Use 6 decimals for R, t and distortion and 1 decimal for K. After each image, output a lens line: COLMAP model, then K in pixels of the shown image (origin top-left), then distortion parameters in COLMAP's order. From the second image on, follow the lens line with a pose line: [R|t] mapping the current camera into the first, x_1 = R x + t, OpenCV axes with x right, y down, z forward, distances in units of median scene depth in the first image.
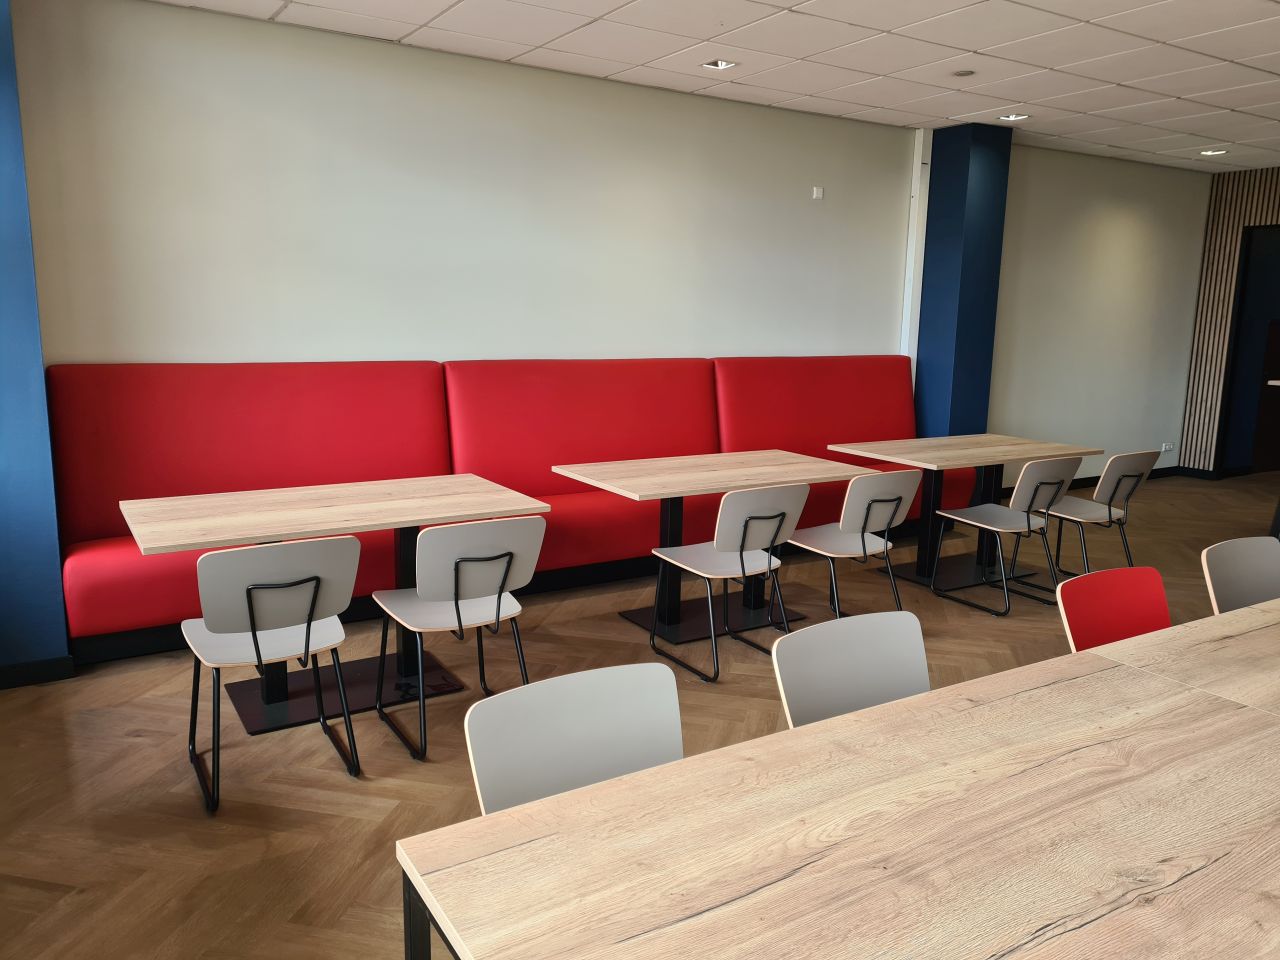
lens RADIAL K [[967.2, 0, 640.0], [0, 967.2, 480.0], [0, 0, 1]] dist [0.001155, 0.001608]
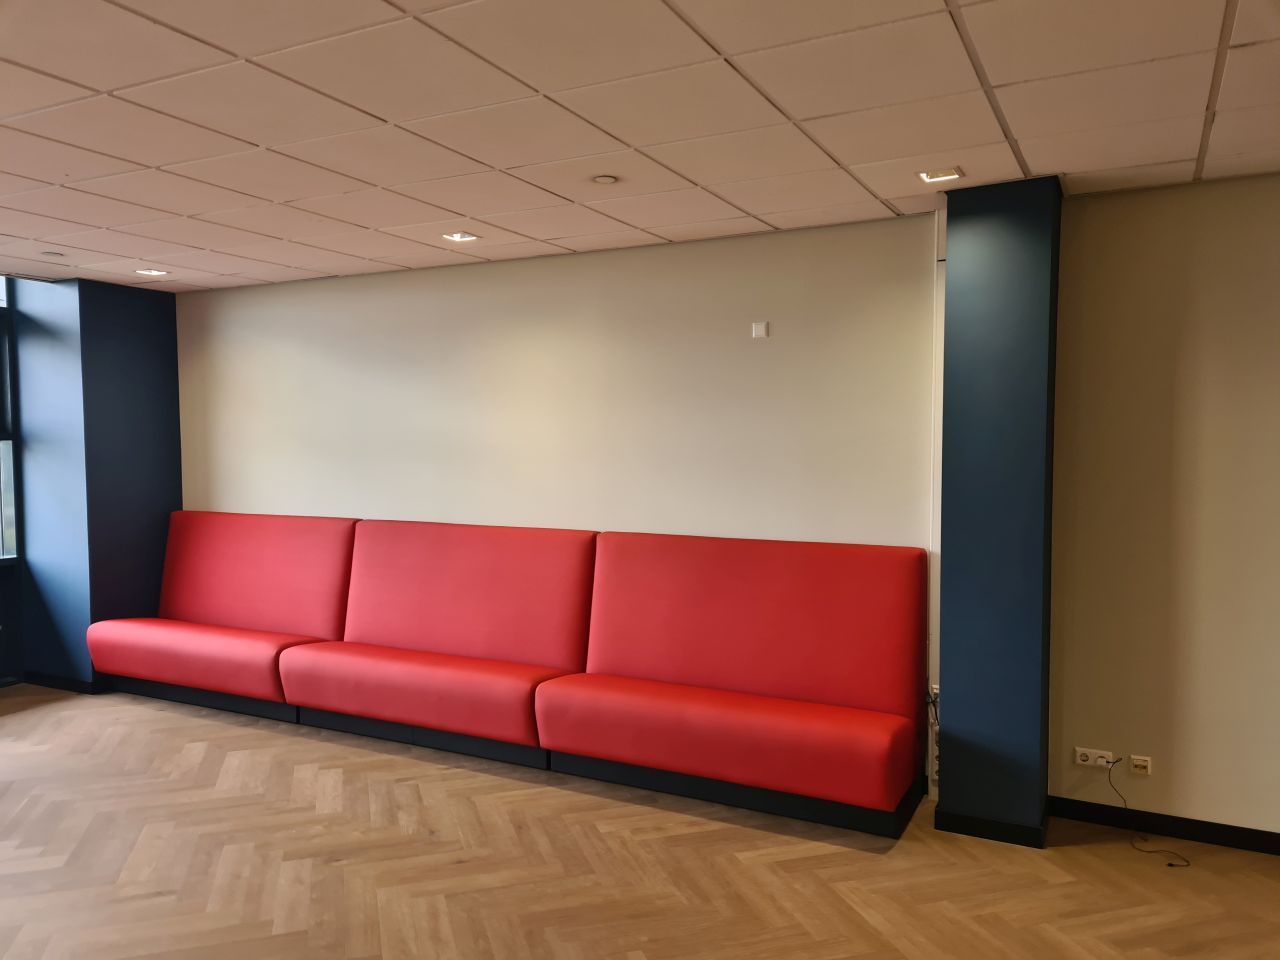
lens RADIAL K [[967.2, 0, 640.0], [0, 967.2, 480.0], [0, 0, 1]] dist [0.001155, 0.001608]
pose [[0.511594, 0.015876, -0.859081, 0.804765], [-0.142632, 0.987527, -0.066689, -0.112873], [0.847306, 0.156650, 0.507477, 0.545112]]
